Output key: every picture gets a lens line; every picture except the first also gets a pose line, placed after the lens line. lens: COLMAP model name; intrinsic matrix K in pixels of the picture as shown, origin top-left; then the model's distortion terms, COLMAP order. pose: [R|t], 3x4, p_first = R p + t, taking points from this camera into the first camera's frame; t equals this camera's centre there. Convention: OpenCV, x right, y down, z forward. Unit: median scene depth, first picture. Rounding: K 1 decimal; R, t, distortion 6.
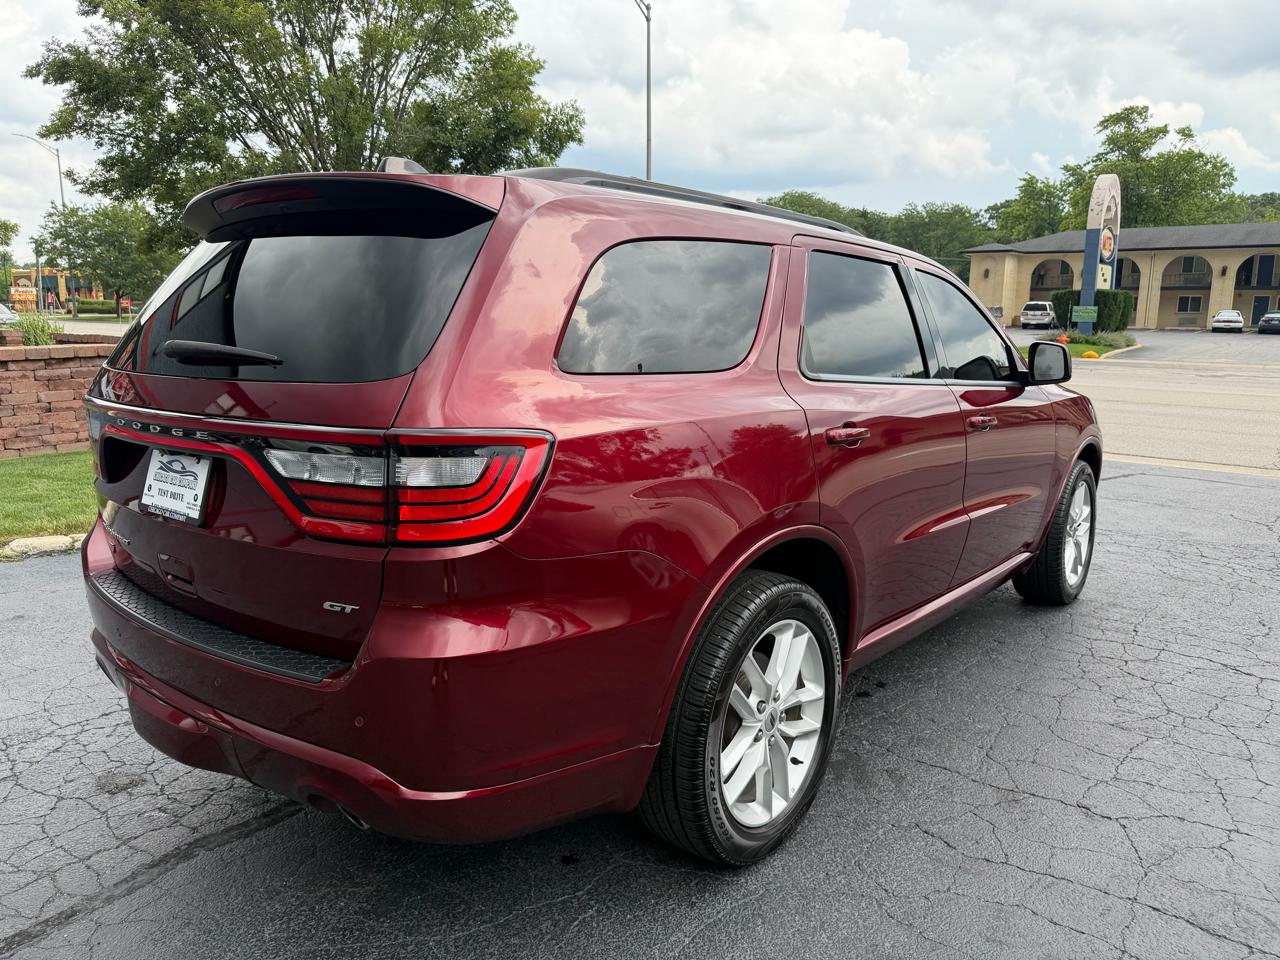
lens RADIAL K [[911.1, 0, 633.7], [0, 911.1, 491.7], [0, 0, 1]] dist [0.000556, -0.000299]
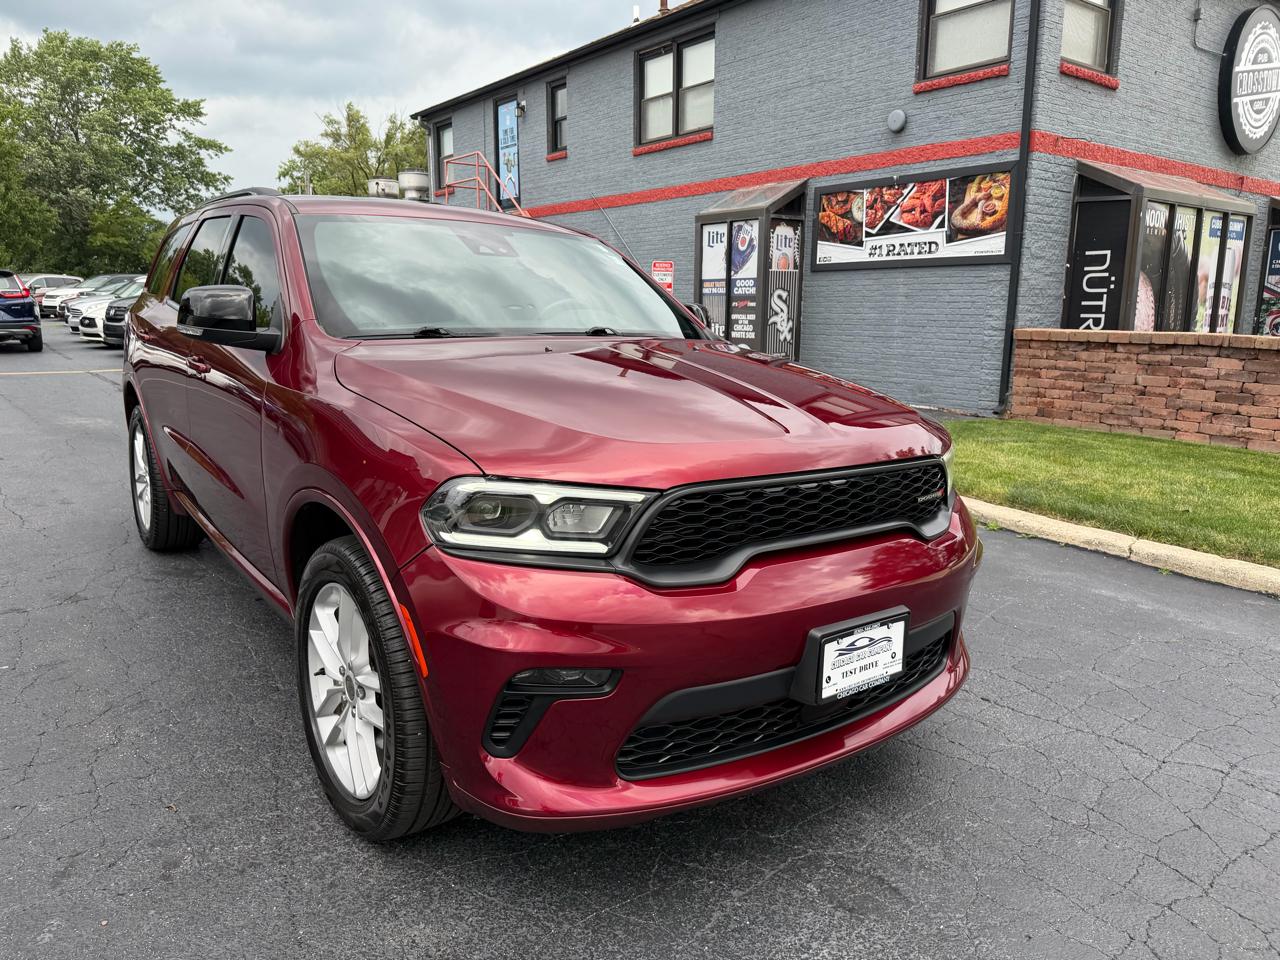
lens RADIAL K [[903.3, 0, 641.5], [0, 903.3, 481.7], [0, 0, 1]] dist [0.031397, -0.036786]
pose [[-0.267542, 0.172311, -0.948014, 1.688724], [-0.205648, 0.950999, 0.230891, -0.384740], [0.941345, 0.256730, -0.218997, 2.383270]]
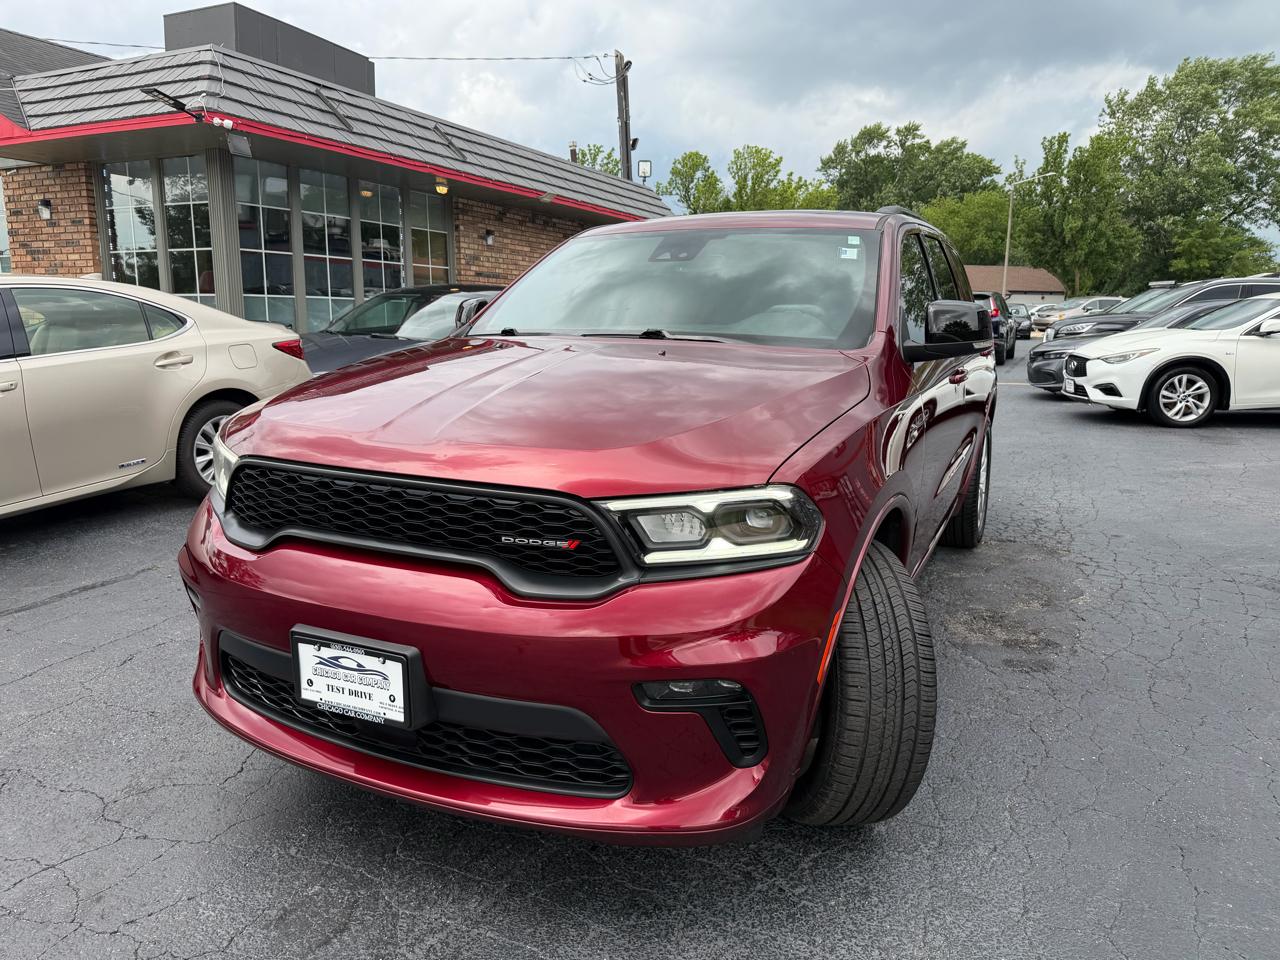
lens RADIAL K [[903.2, 0, 636.6], [0, 903.2, 478.0], [0, 0, 1]] dist [0.020507, -0.031039]
pose [[-0.977411, 0.024117, -0.209965, 0.821655], [-0.054510, 0.931087, 0.360700, -0.521326], [0.204195, 0.363998, -0.908741, 3.088226]]
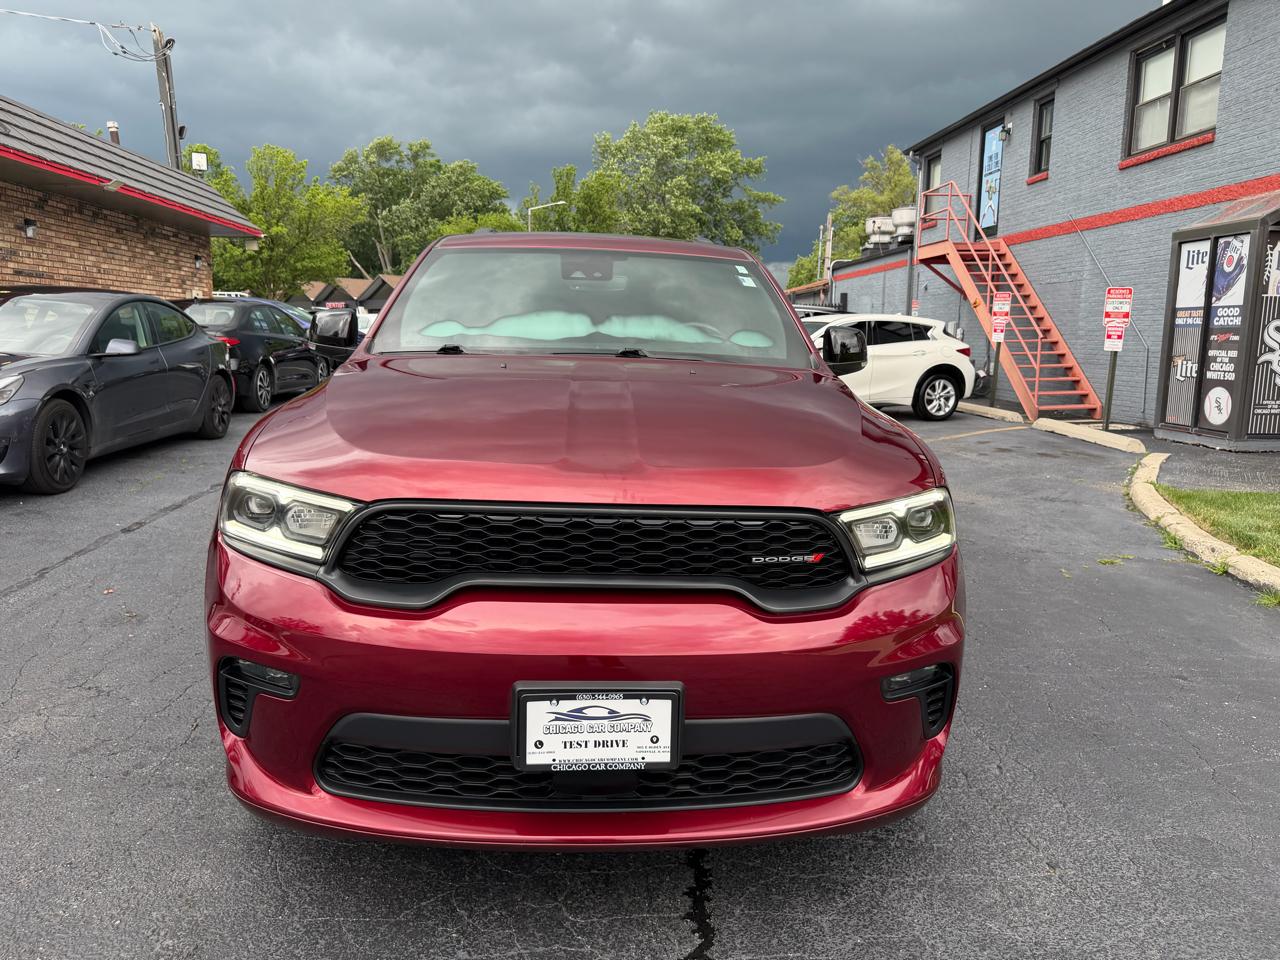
lens RADIAL K [[903.2, 0, 636.6], [0, 903.2, 478.0], [0, 0, 1]] dist [0.020507, -0.031039]
pose [[-0.747735, 0.083351, -0.658745, 1.312528], [-0.154285, 0.943127, 0.294462, -0.471767], [0.645824, 0.321814, -0.692349, 2.853544]]
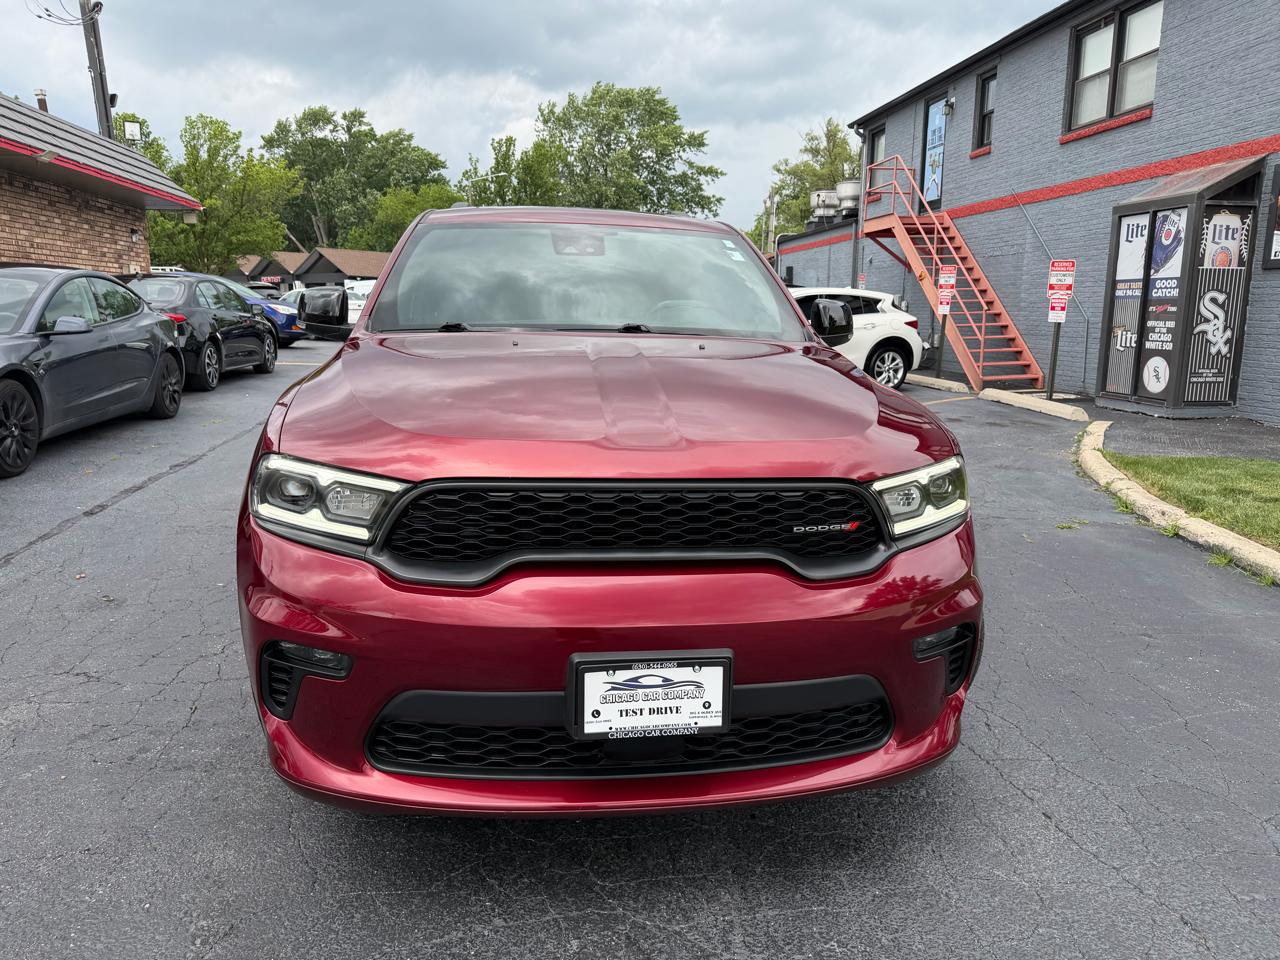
lens RADIAL K [[899.5, 0, 633.6], [0, 899.5, 474.9], [0, 0, 1]] dist [0.032857, -0.046923]
pose [[-0.707246, 0.111466, -0.698124, 1.368230], [-0.157561, 0.937803, 0.309354, -0.465188], [0.689186, 0.328787, -0.645695, 2.816750]]
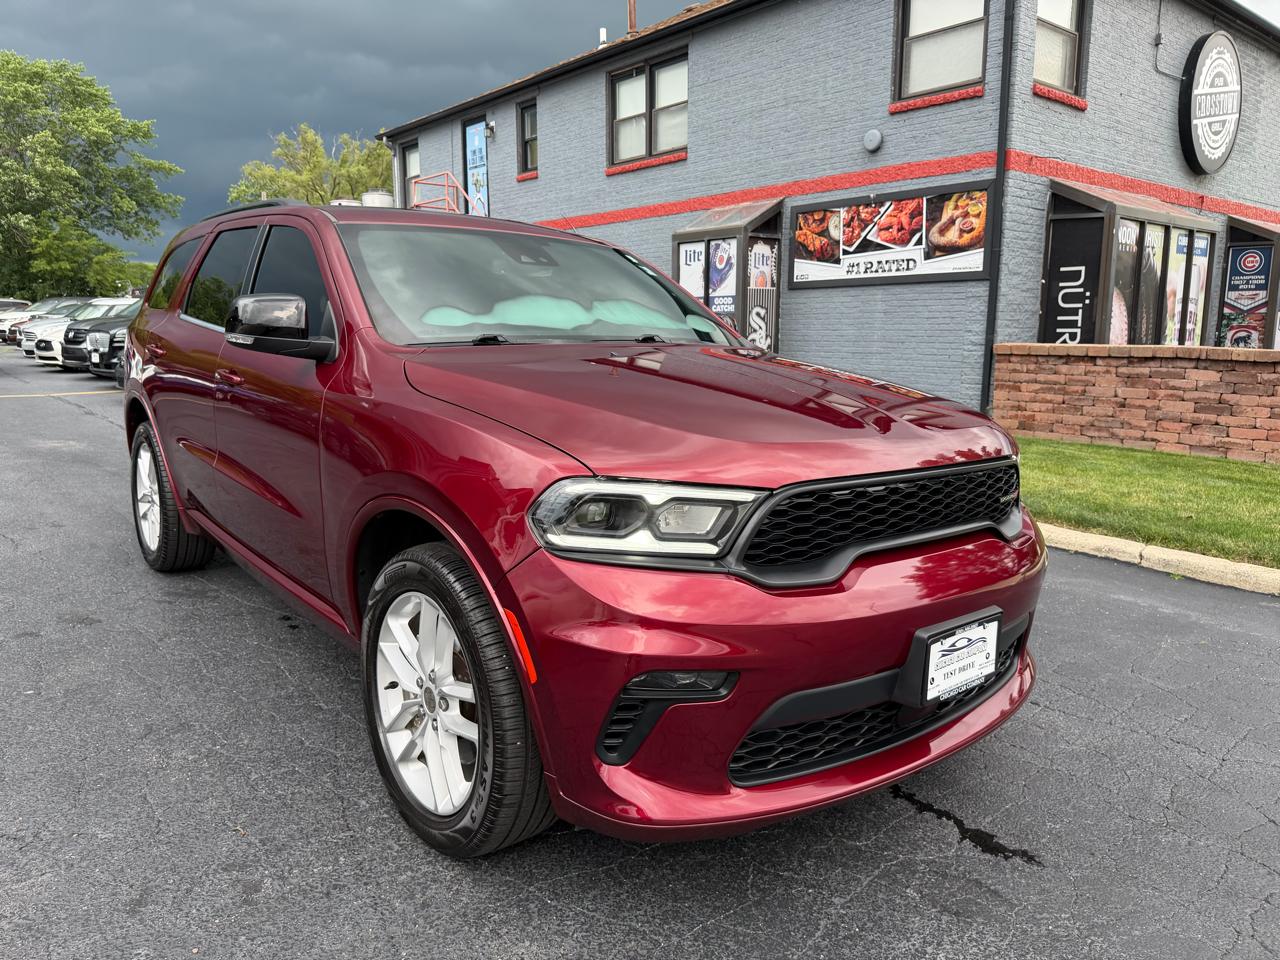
lens RADIAL K [[906.5, 0, 636.9], [0, 906.5, 481.1], [0, 0, 1]] dist [0.039099, -0.052142]
pose [[-0.227261, 0.152524, -0.961815, 1.714702], [-0.201799, 0.958845, 0.199735, -0.343404], [0.952696, 0.239486, -0.187128, 2.274342]]
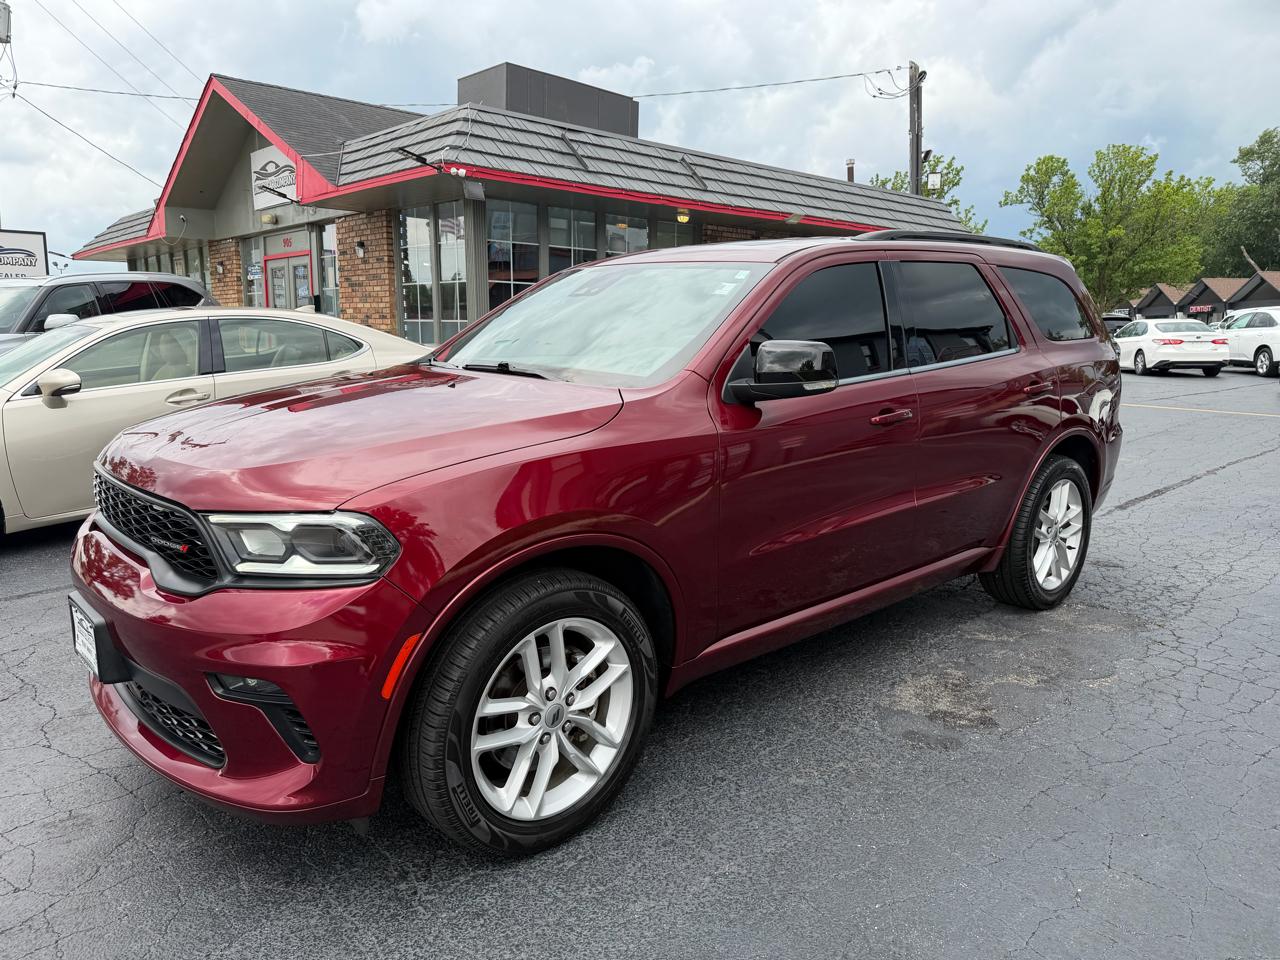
lens RADIAL K [[894.2, 0, 628.8], [0, 894.2, 483.1], [0, 0, 1]] dist [0.030327, -0.036355]
pose [[-0.985149, -0.042434, 0.166373, 0.212629], [0.019931, 0.934165, 0.356283, -0.559717], [-0.170539, 0.354308, -0.919447, 3.127238]]
